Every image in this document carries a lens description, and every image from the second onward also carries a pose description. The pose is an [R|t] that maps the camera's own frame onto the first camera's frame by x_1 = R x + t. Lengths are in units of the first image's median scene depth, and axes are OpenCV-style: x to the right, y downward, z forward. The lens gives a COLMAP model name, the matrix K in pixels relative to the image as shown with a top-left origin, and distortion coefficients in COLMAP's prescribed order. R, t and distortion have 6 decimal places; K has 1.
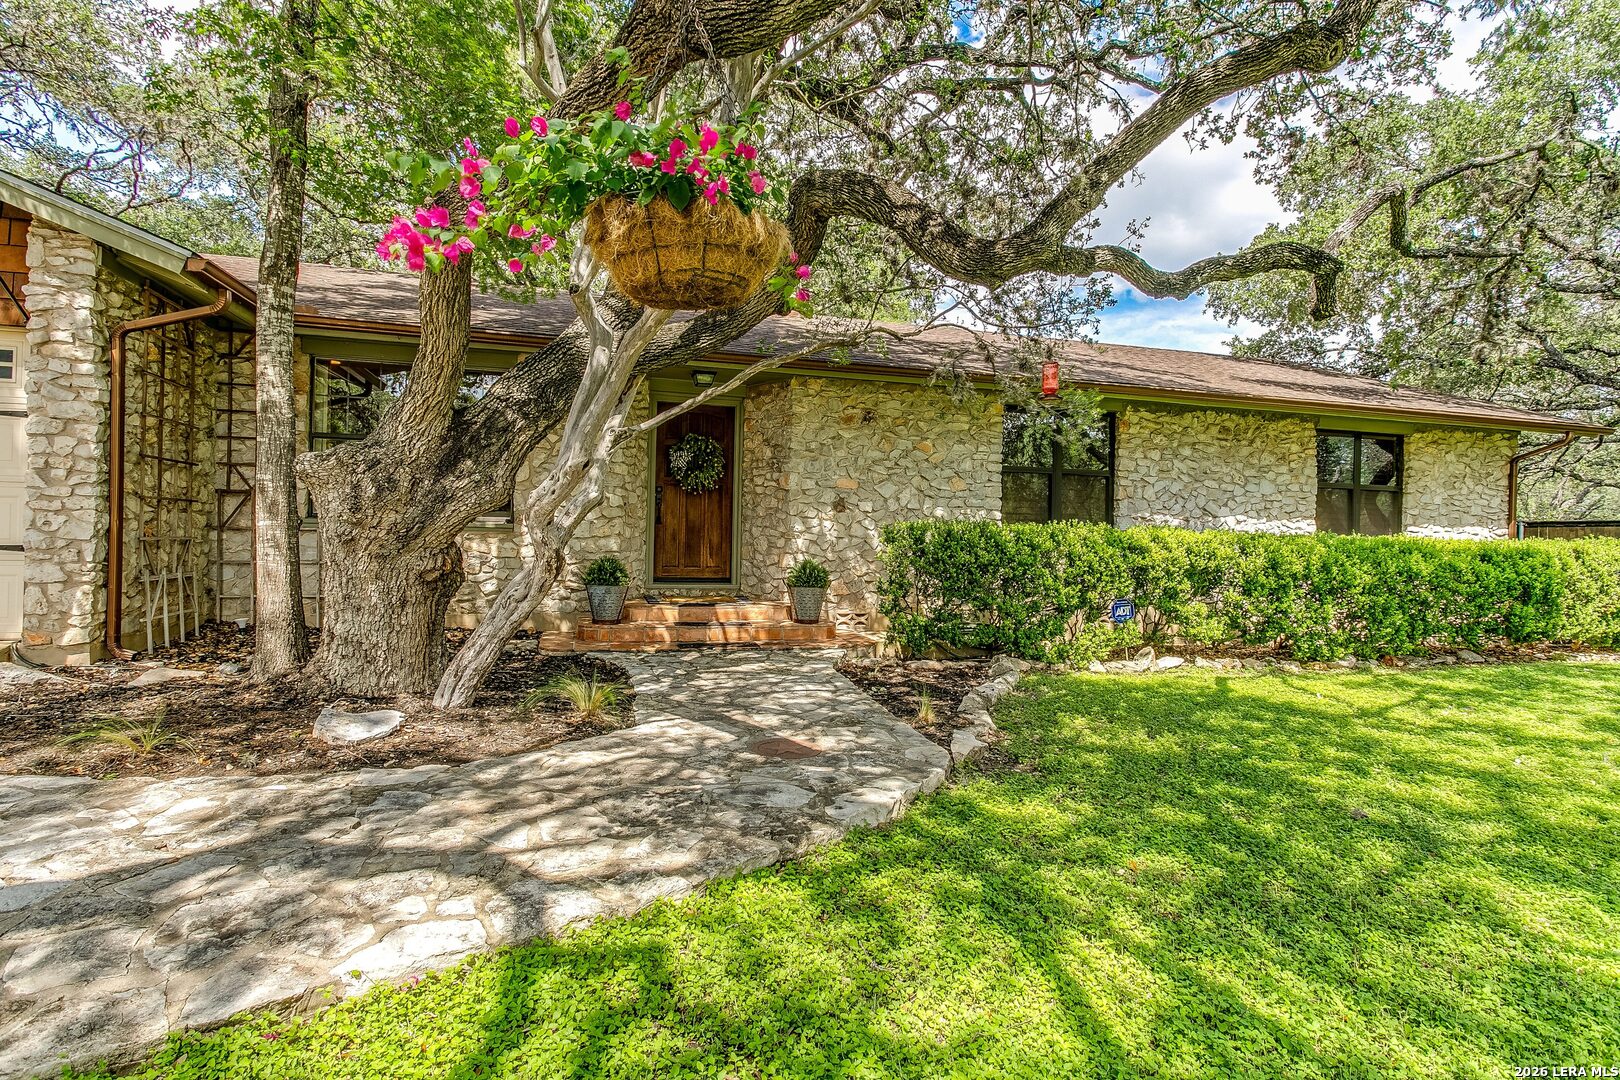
lens RADIAL K [[794.3, 0, 802.2], [0, 794.3, 528.6], [0, 0, 1]] dist [0.013374, -0.008030]
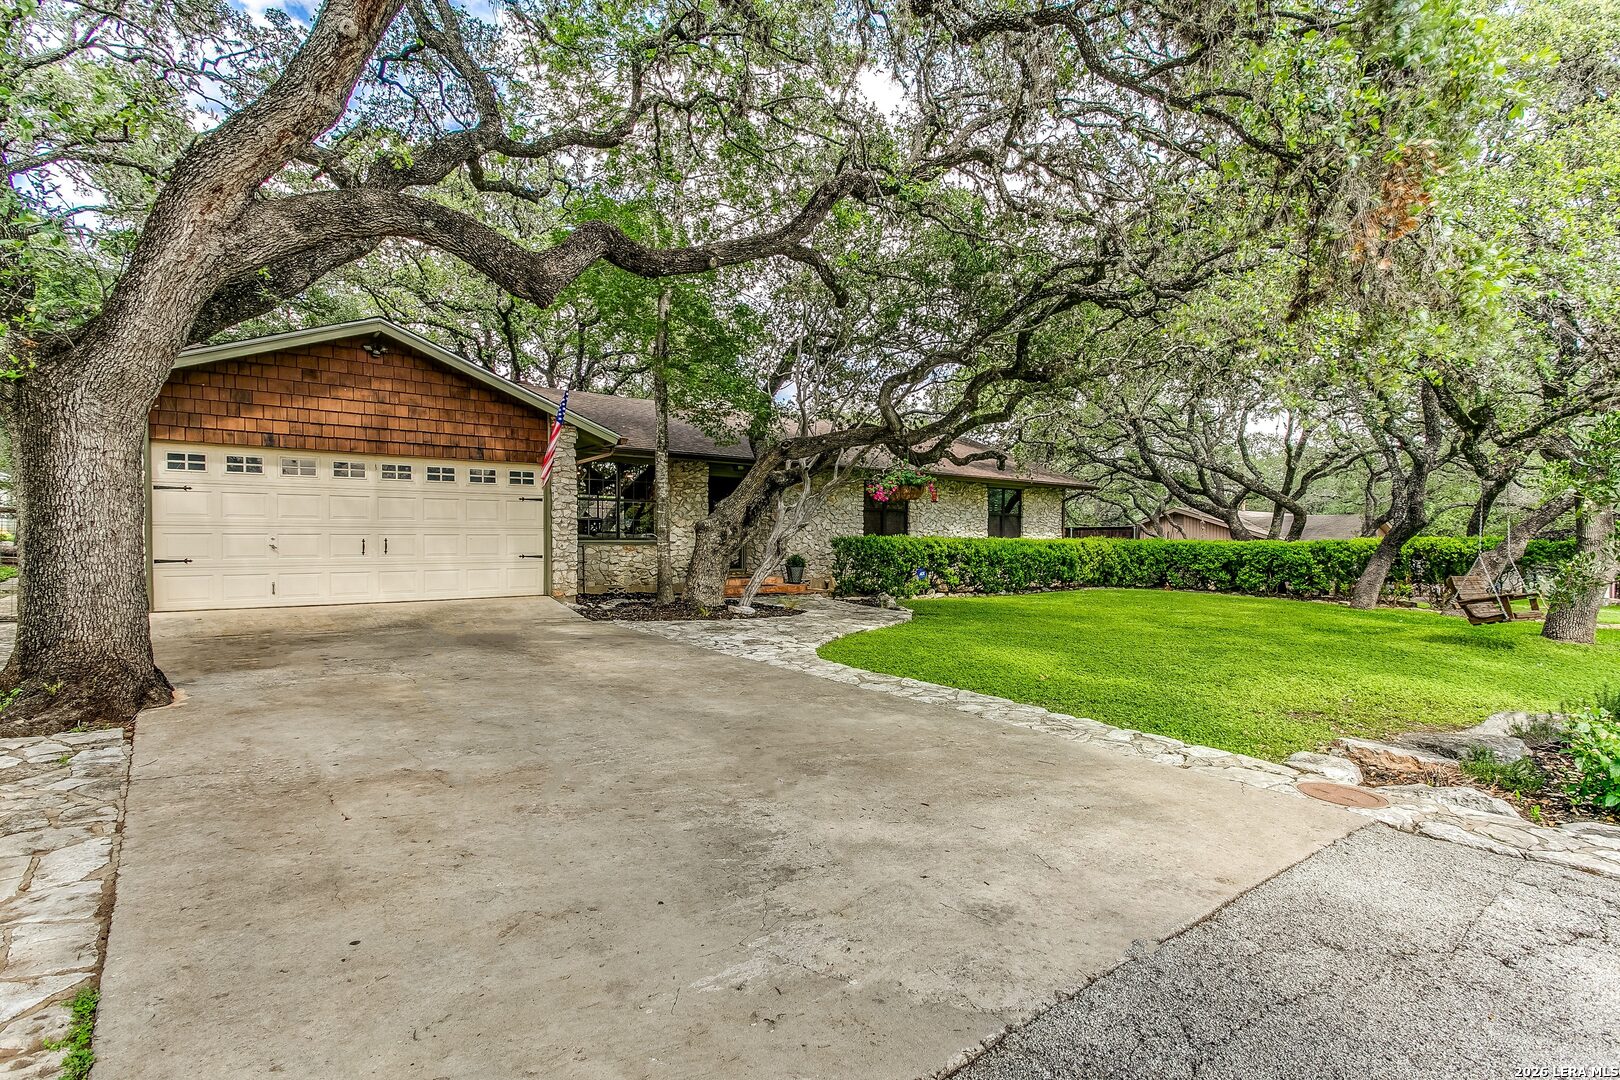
lens RADIAL K [[794.3, 0, 802.2], [0, 794.3, 528.6], [0, 0, 1]] dist [0.013374, -0.008030]
pose [[0.927828, -0.013383, 0.372768, -0.707638], [0.013158, 0.999908, 0.003148, -0.034146], [-0.372776, 0.001984, 0.927919, -0.915888]]
